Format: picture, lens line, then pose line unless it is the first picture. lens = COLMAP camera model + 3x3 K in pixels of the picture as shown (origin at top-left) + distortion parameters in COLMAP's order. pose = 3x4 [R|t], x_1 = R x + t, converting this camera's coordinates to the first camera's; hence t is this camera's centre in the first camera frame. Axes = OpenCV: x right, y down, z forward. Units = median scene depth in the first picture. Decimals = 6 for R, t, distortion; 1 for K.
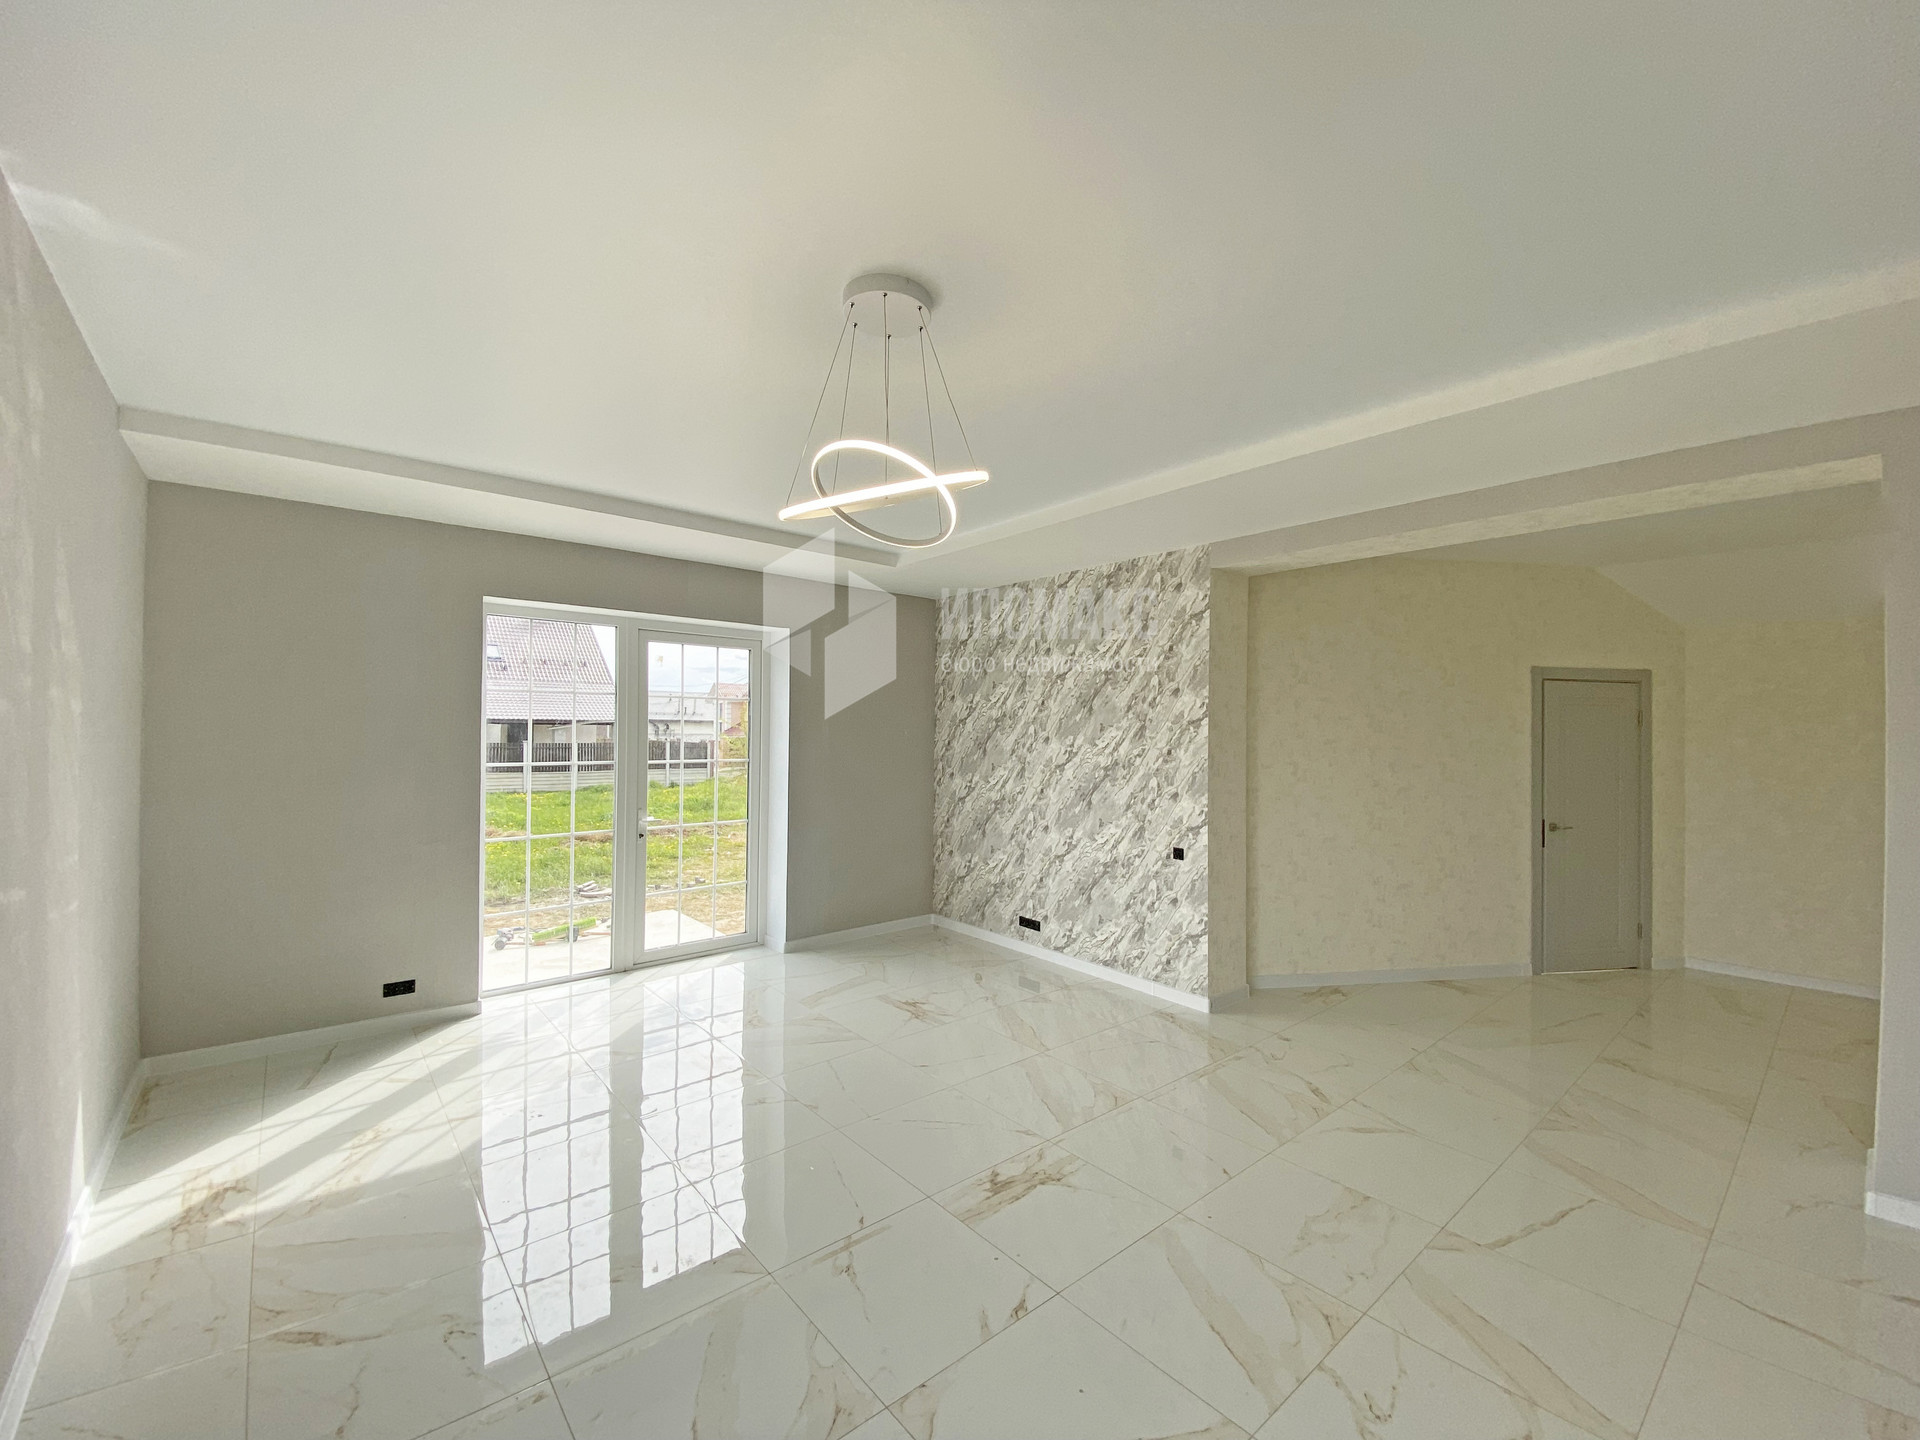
lens RADIAL K [[785.8, 0, 951.9], [0, 785.8, 717.1], [0, 0, 1]] dist [0.031538, -0.027343]
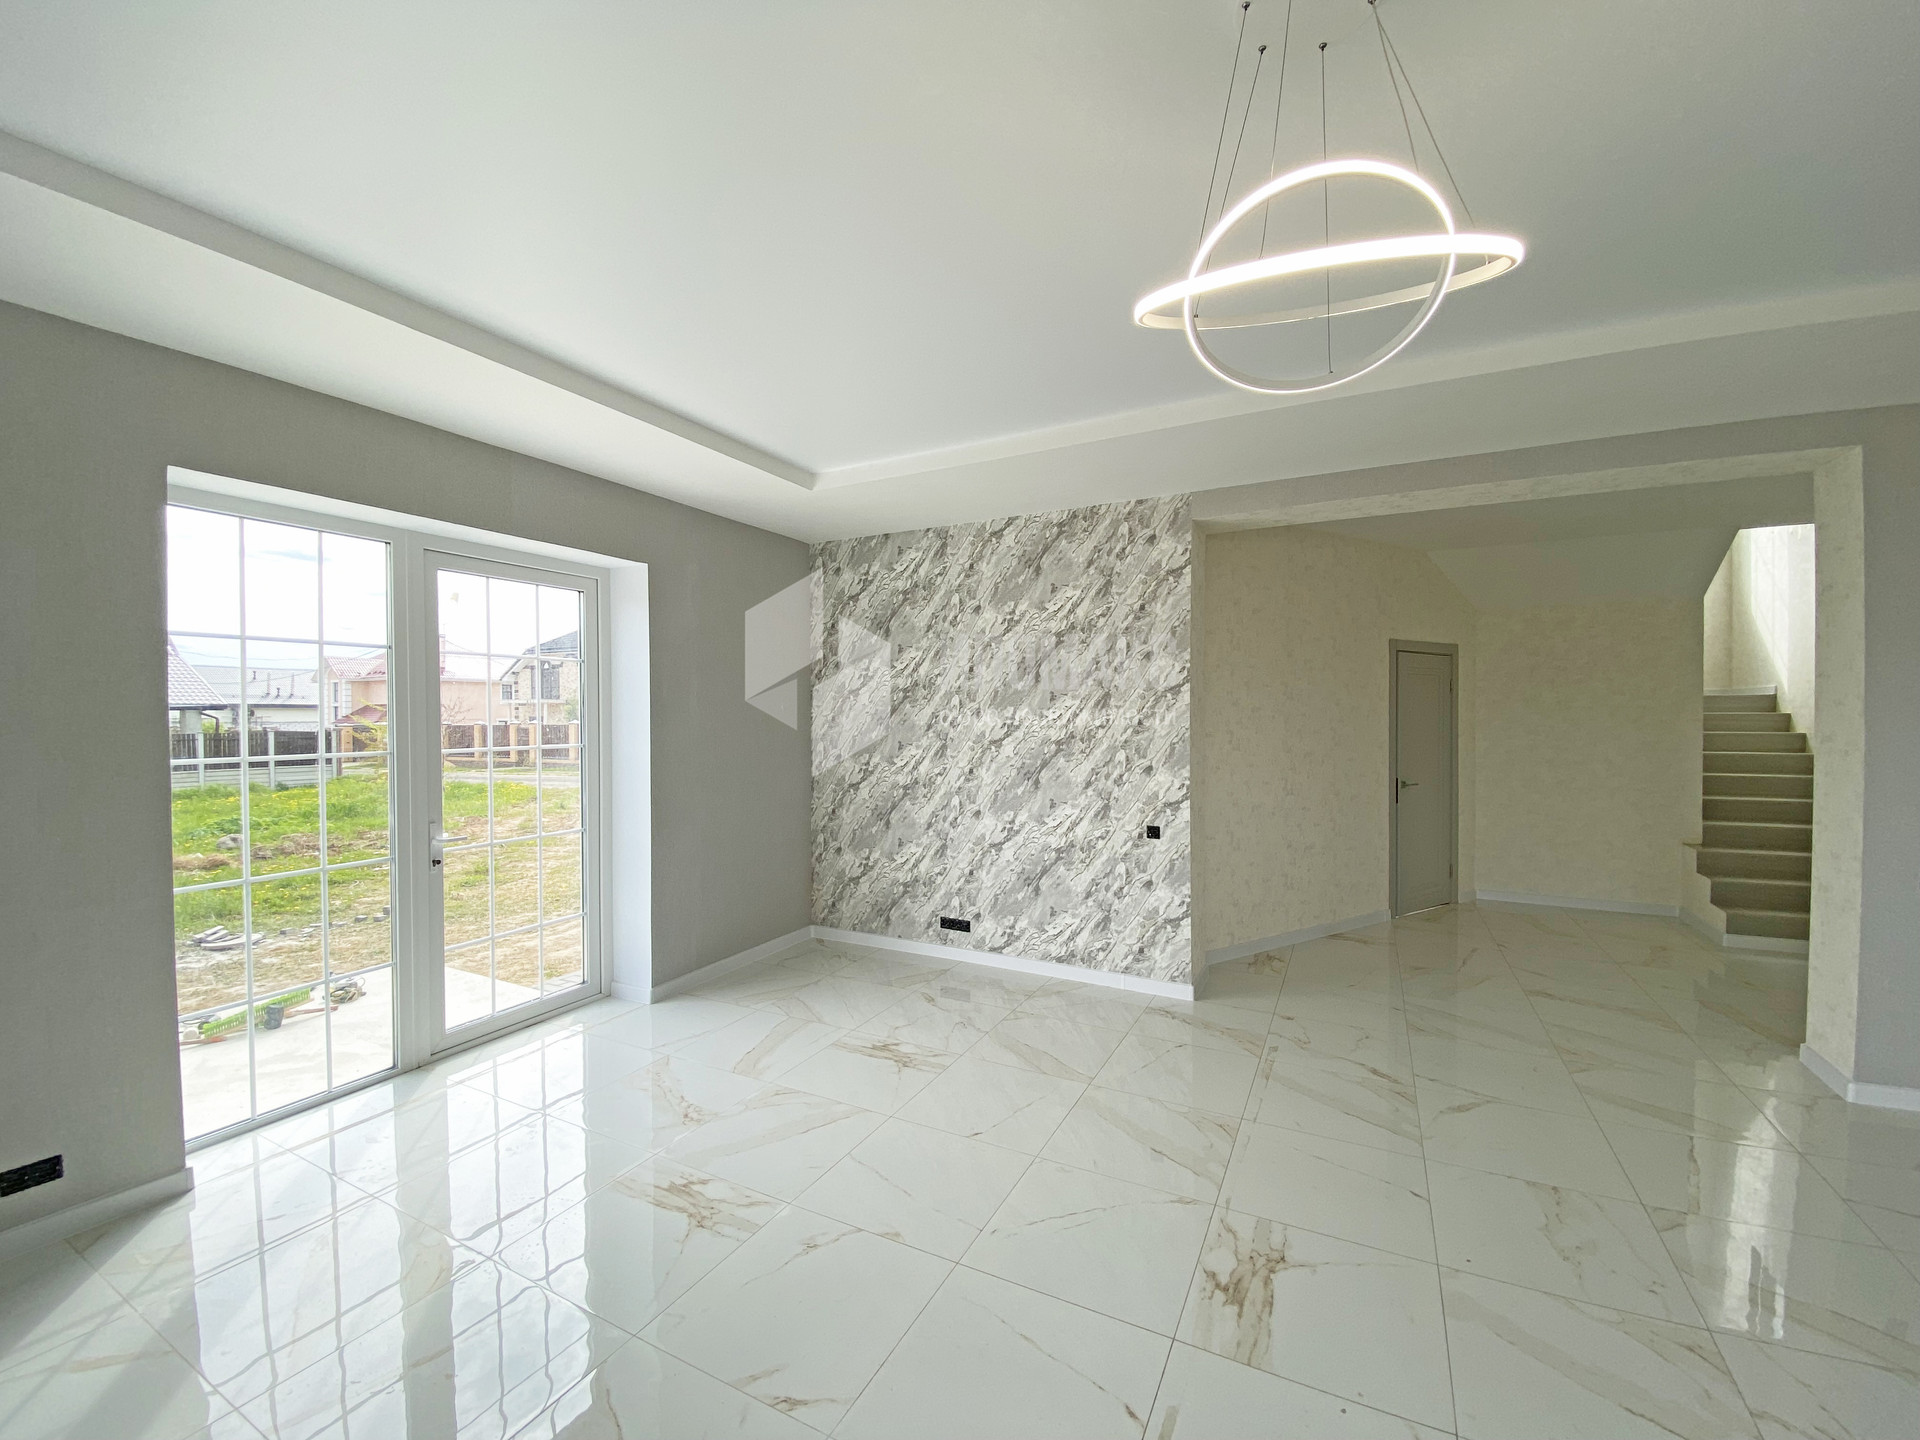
lens RADIAL K [[785.8, 0, 951.9], [0, 785.8, 717.1], [0, 0, 1]] dist [0.031538, -0.027343]
pose [[0.924563, -0.015369, 0.380718, -0.253210], [0.006382, 0.999671, 0.024856, 0.014135], [-0.380975, -0.020551, 0.924357, 0.226300]]
